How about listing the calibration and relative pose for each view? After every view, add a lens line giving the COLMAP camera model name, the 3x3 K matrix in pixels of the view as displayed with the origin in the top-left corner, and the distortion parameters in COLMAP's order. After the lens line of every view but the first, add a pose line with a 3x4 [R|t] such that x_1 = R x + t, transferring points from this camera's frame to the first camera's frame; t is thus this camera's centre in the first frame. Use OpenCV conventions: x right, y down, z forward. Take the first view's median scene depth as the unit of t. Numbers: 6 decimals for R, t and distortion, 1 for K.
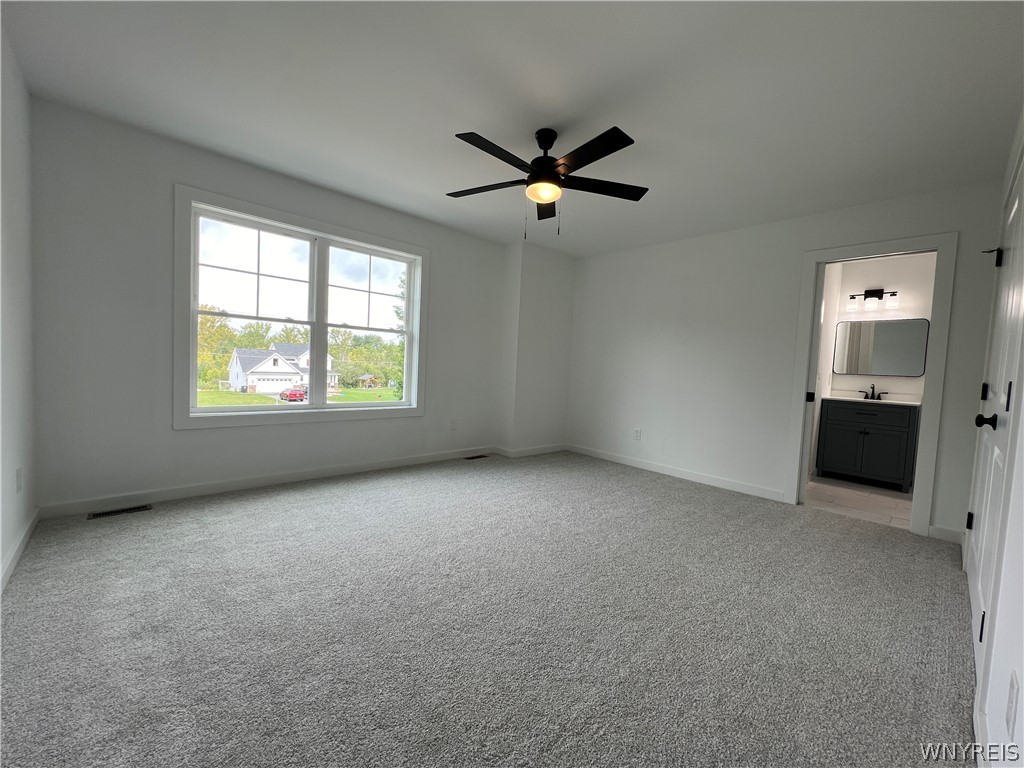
lens RADIAL K [[410.4, 0, 515.6], [0, 410.4, 387.3], [0, 0, 1]] dist [0.012767, 0.000175]
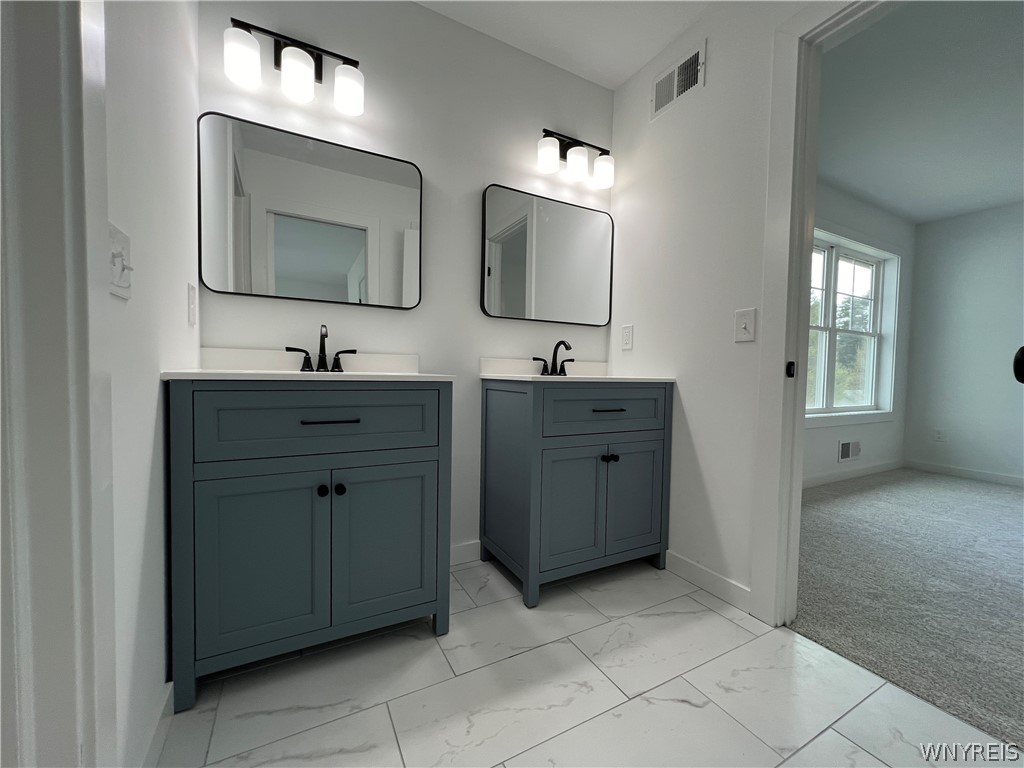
lens RADIAL K [[410.4, 0, 510.7], [0, 410.4, 384.3], [0, 0, 1]] dist [0.012767, 0.000175]
pose [[0.244140, -0.074335, 0.966887, 0.568189], [0.041255, 0.996951, 0.066230, 0.023417], [-0.968862, 0.023719, 0.246462, 0.763267]]
